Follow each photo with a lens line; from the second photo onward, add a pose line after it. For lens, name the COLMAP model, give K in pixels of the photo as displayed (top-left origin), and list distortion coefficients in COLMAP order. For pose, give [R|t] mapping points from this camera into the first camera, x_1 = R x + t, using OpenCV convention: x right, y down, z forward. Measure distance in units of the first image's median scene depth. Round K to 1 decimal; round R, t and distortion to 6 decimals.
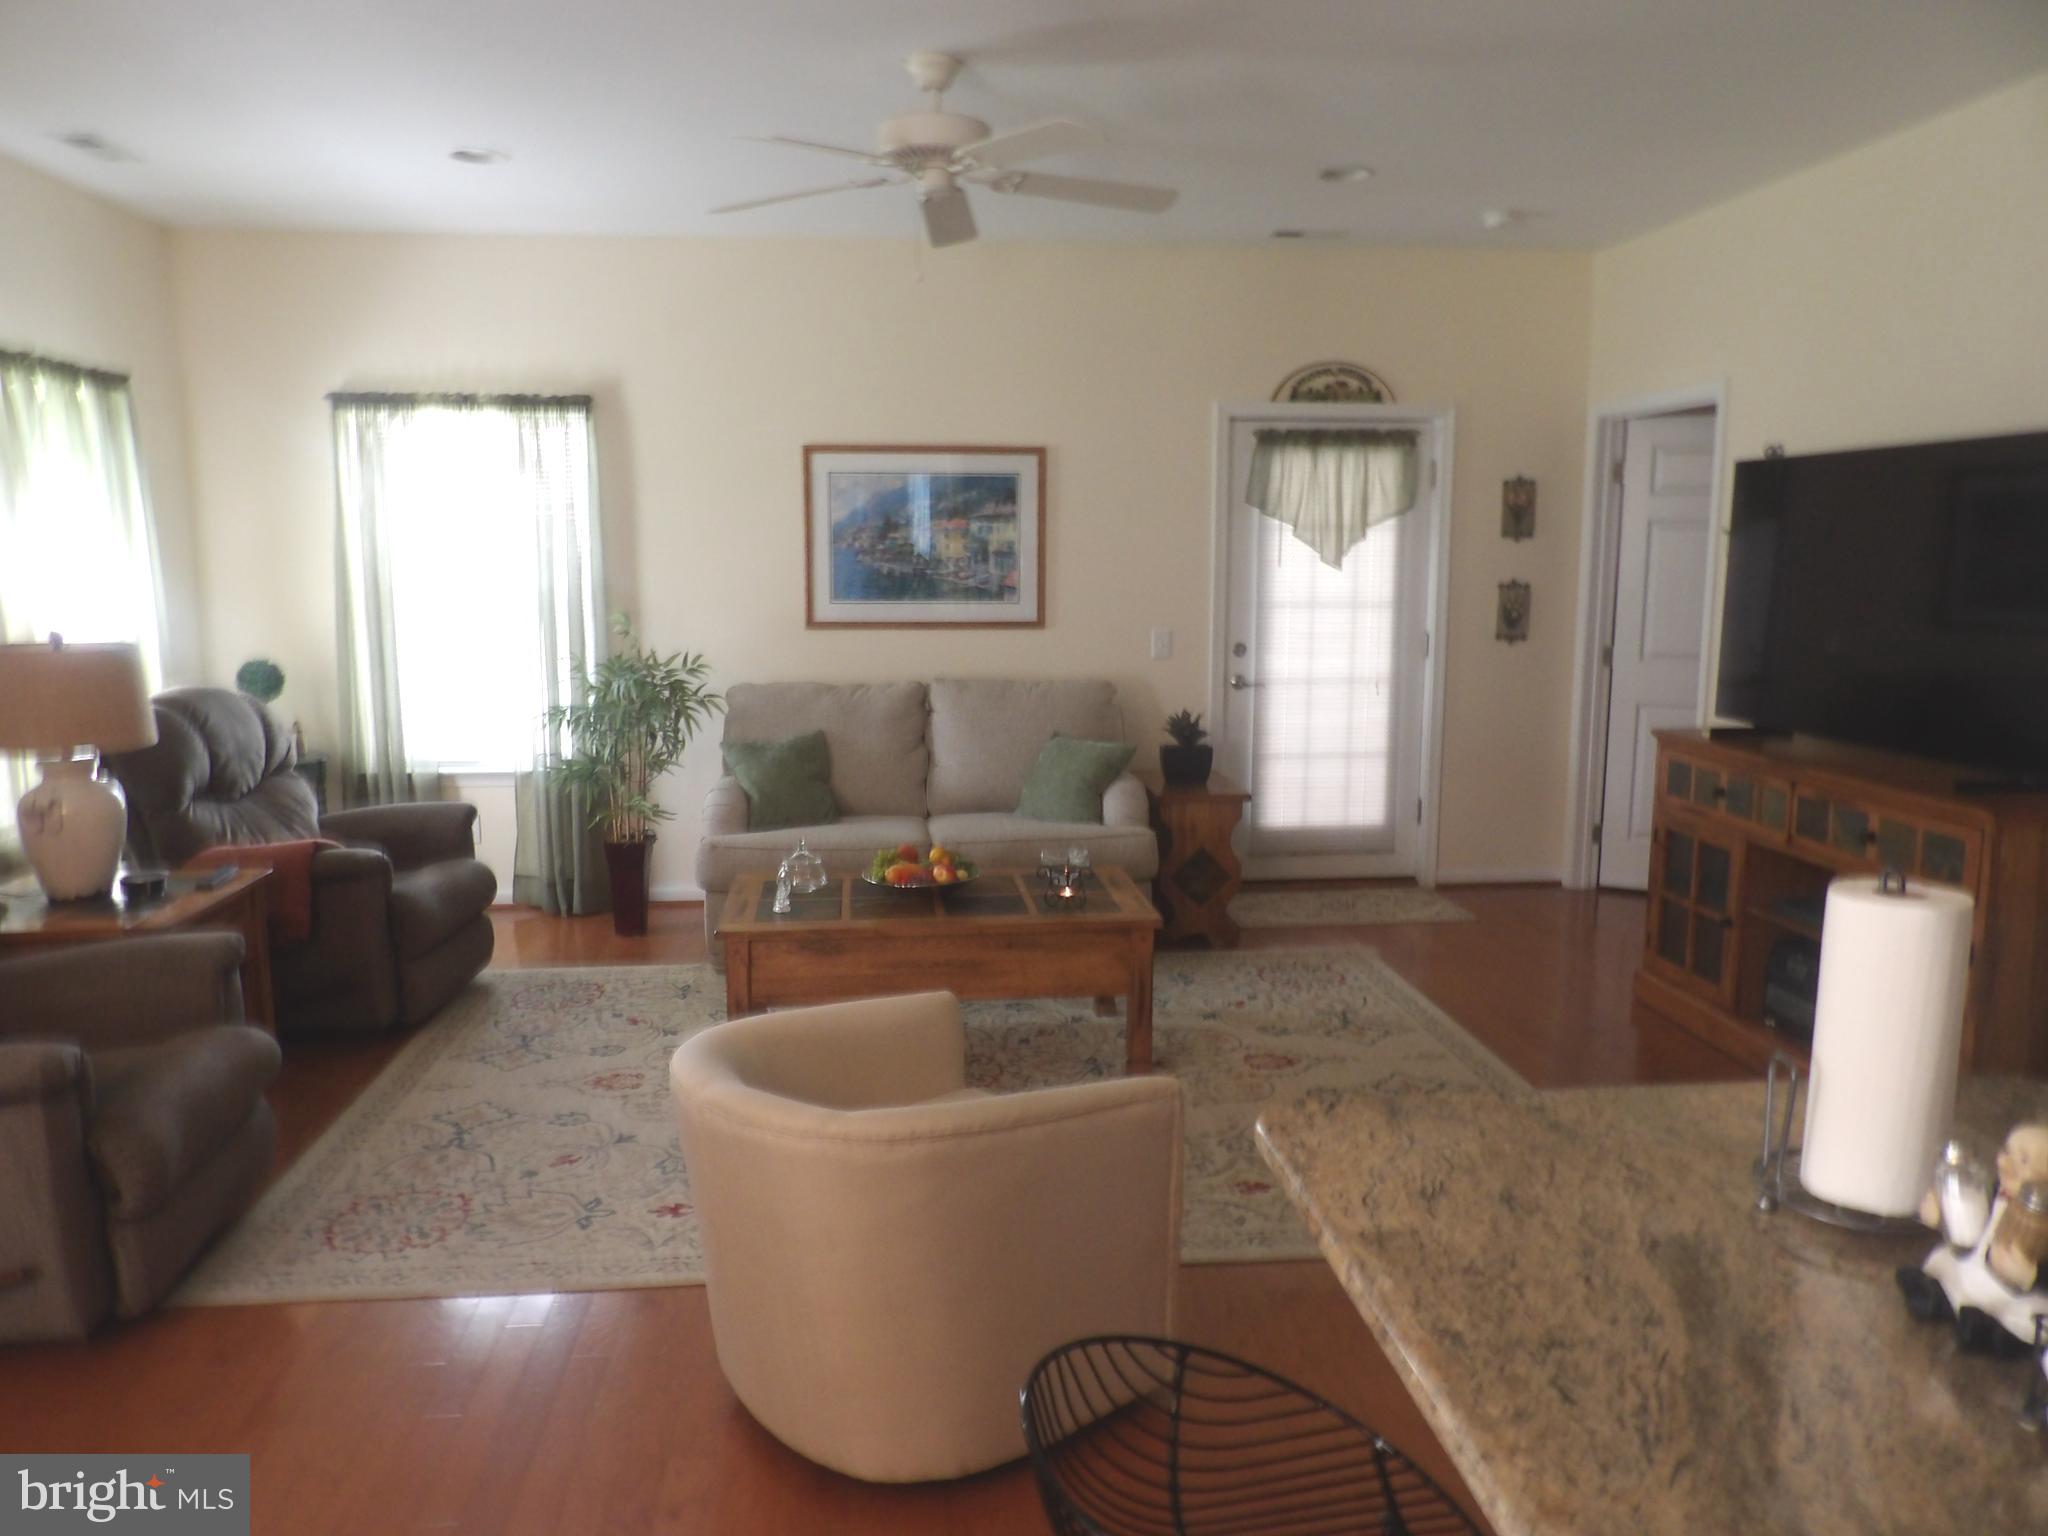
lens RADIAL K [[1465.4, 0, 1006.9], [0, 1465.4, 768.3], [0, 0, 1]] dist [-0.029896, 0.036043]
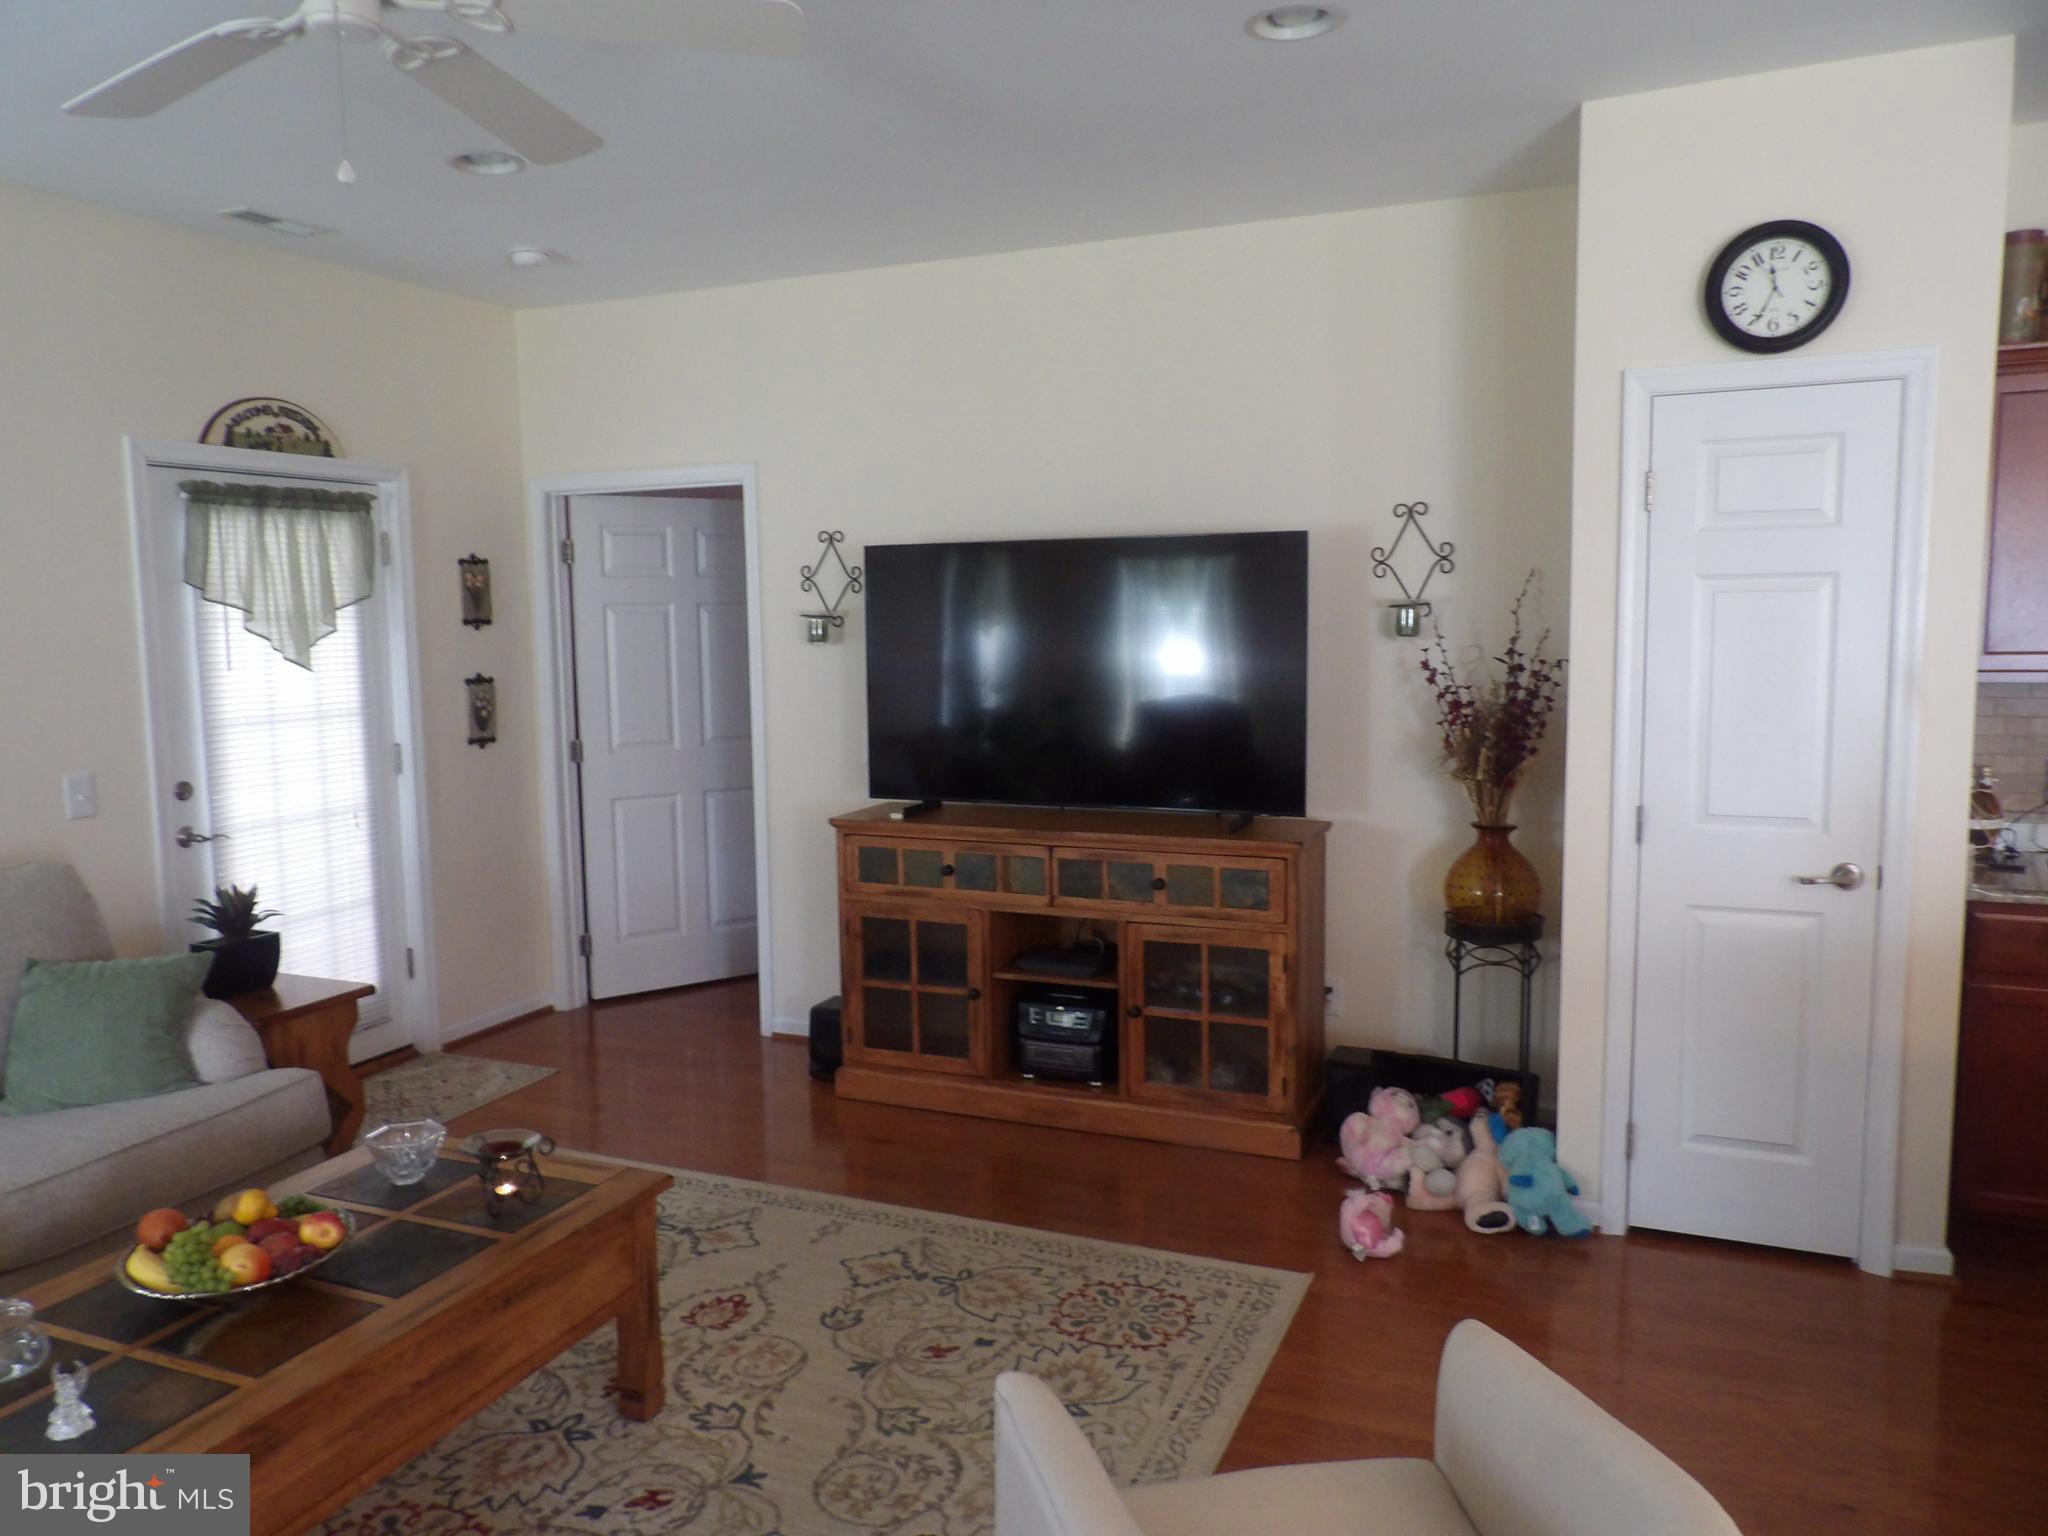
lens RADIAL K [[1465.4, 0, 1006.9], [0, 1465.4, 768.3], [0, 0, 1]] dist [-0.029896, 0.036043]
pose [[0.480612, -0.101312, 0.871062, -0.269615], [0.148550, 0.988354, 0.032991, -0.058696], [-0.864260, 0.113541, 0.490064, 0.328131]]
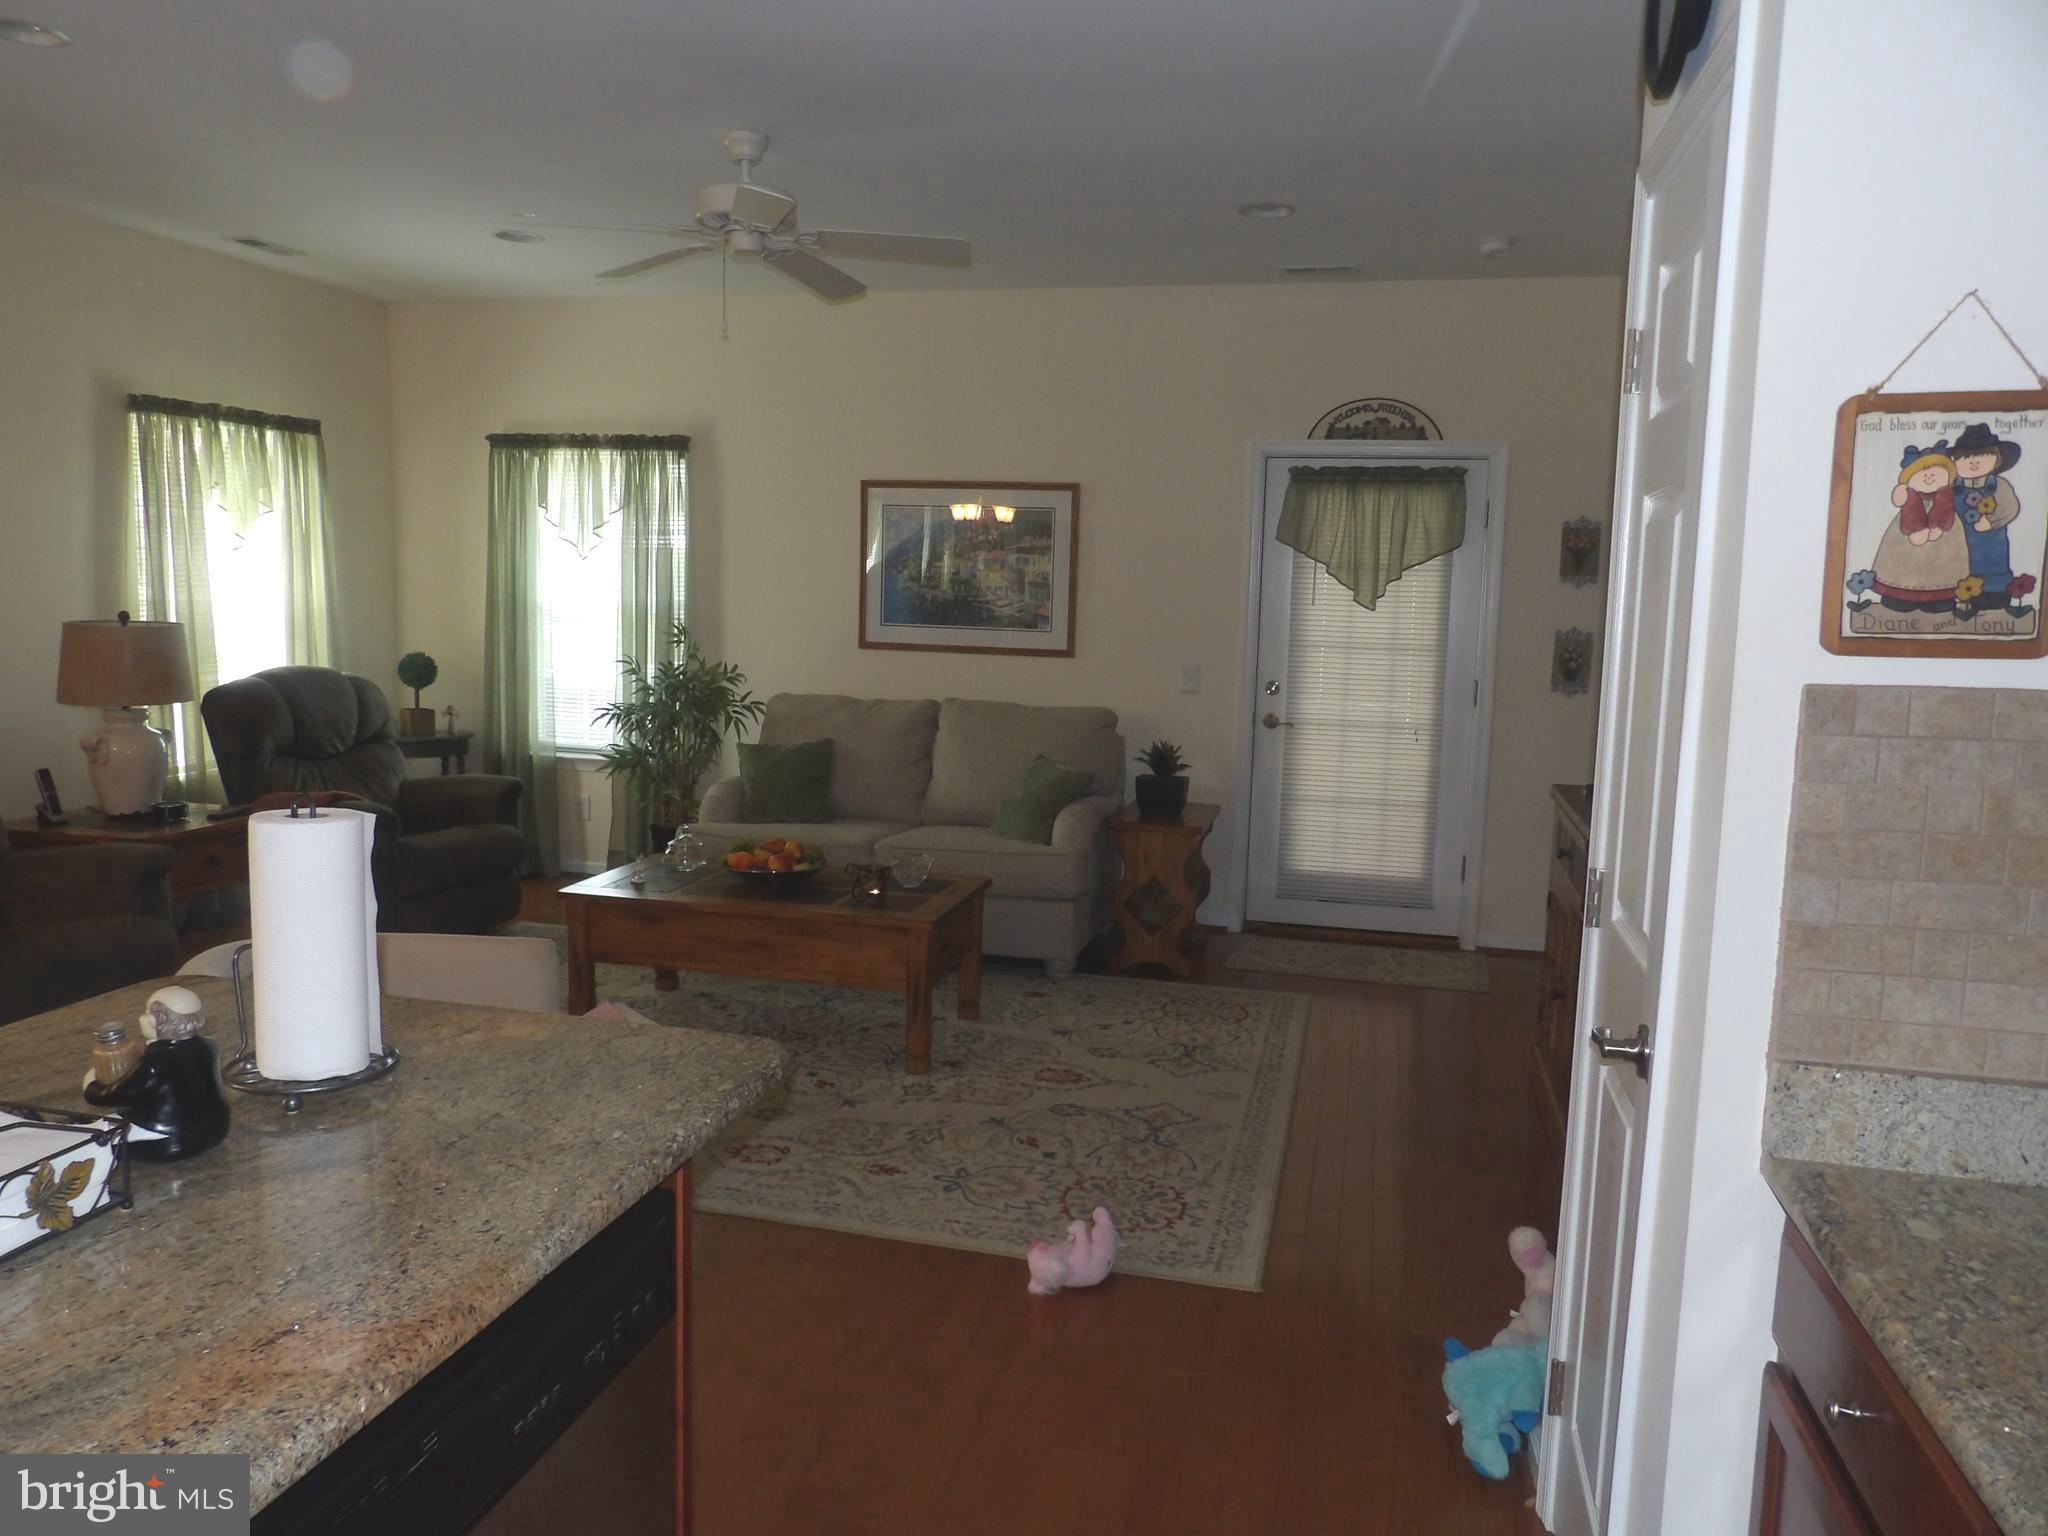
lens RADIAL K [[1465.4, 0, 1006.9], [0, 1465.4, 768.3], [0, 0, 1]] dist [-0.029896, 0.036043]
pose [[0.944570, 0.067002, -0.321400, 0.323933], [-0.077012, 0.996858, -0.018518, 0.005197], [0.319149, 0.042243, 0.946762, 0.007701]]
